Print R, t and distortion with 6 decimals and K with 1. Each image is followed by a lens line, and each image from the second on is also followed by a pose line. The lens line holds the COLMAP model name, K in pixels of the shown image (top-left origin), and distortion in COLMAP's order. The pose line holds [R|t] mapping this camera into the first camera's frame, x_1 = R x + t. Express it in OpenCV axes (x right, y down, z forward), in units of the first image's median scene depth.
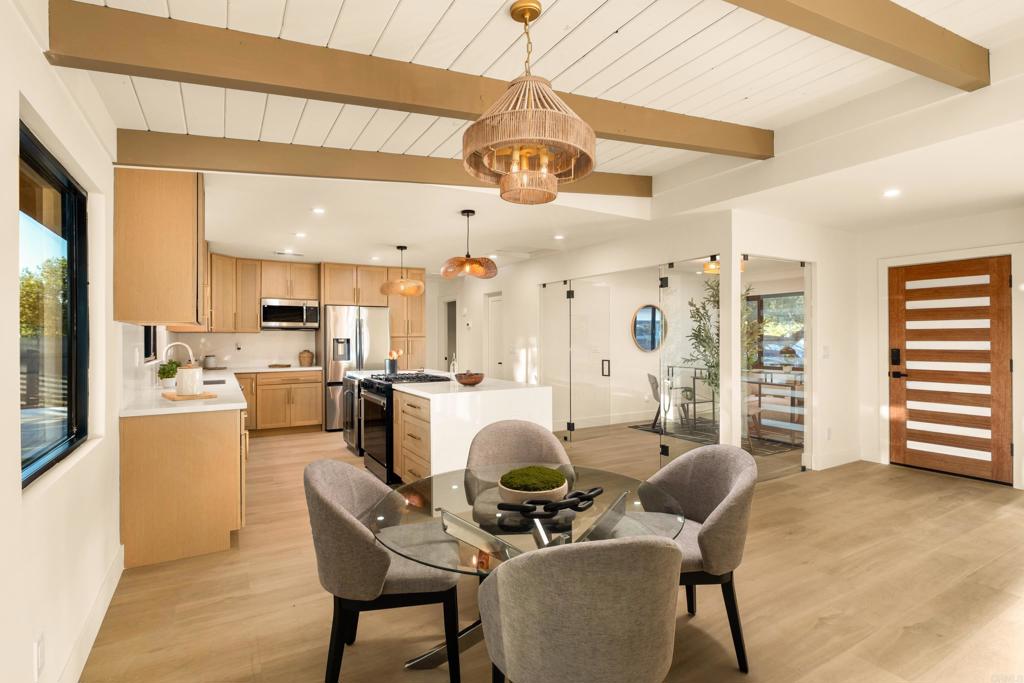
lens RADIAL K [[492.3, 0, 496.6], [0, 492.3, 338.3], [0, 0, 1]] dist [-0.000821, -0.000827]
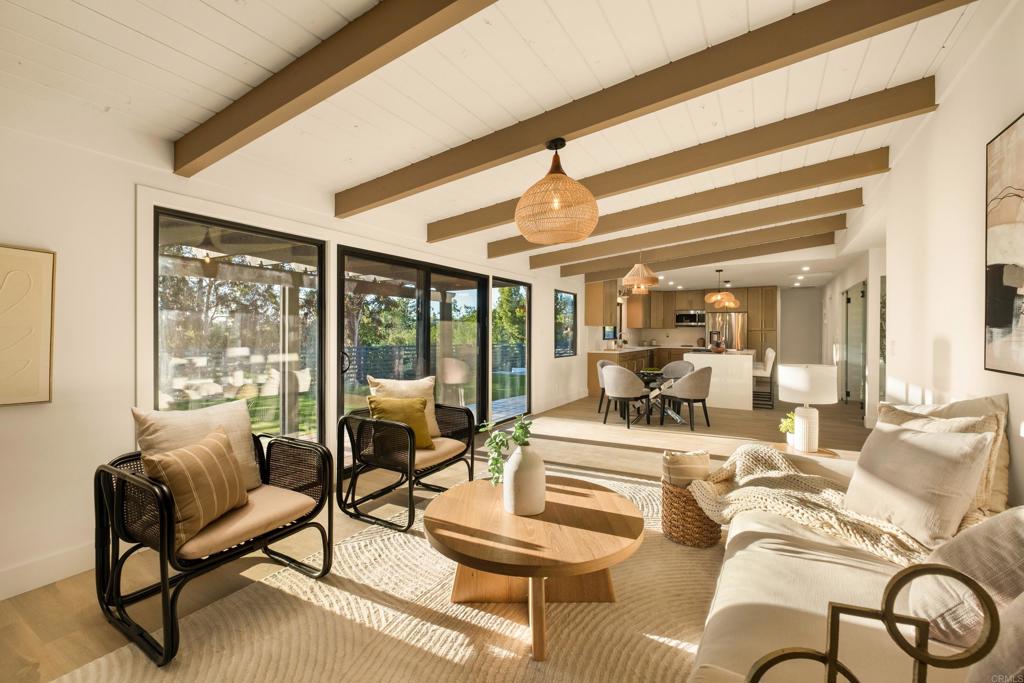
lens RADIAL K [[449.4, 0, 514.8], [0, 449.4, 338.1], [0, 0, 1]] dist [0.001913, 0.000329]
pose [[0.527675, 0.015677, -0.849302, 0.687442], [-0.001034, 0.999841, 0.017813, -0.003403], [0.849446, -0.008521, 0.527607, -0.466117]]
